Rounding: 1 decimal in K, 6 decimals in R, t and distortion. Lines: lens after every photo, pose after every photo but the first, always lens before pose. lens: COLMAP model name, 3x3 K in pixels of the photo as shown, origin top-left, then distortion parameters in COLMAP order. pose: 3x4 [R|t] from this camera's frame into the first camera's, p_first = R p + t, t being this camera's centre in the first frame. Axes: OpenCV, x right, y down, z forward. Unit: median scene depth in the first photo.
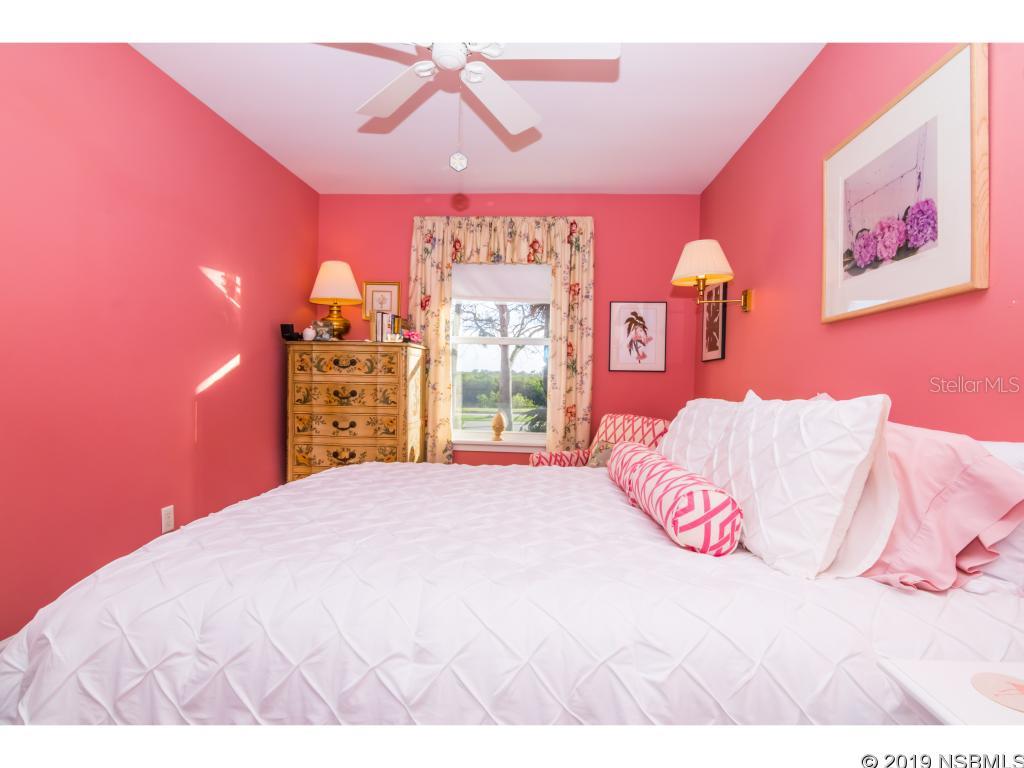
lens RADIAL K [[520.8, 0, 512.6], [0, 520.8, 390.0], [0, 0, 1]] dist [-0.002872, -0.013107]
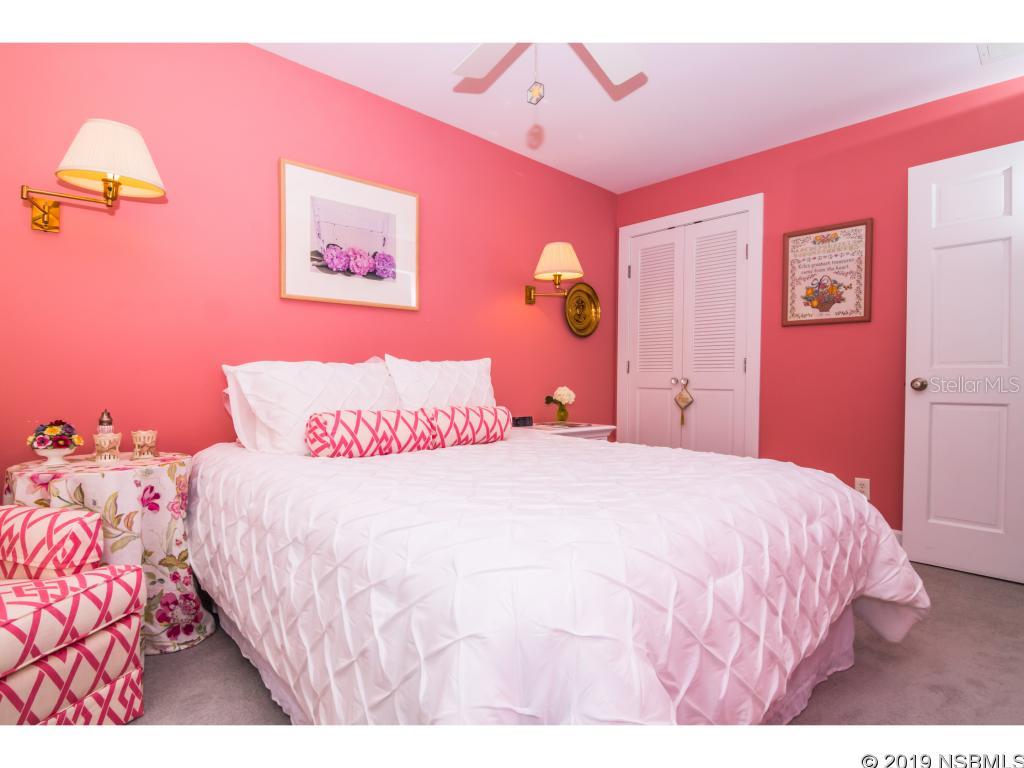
lens RADIAL K [[520.8, 0, 512.6], [0, 520.8, 390.0], [0, 0, 1]] dist [-0.002872, -0.013107]
pose [[-0.723150, -0.032063, 0.689947, -0.726713], [-0.001953, 0.999013, 0.044379, 0.035625], [-0.690688, 0.030745, -0.722499, 1.752307]]
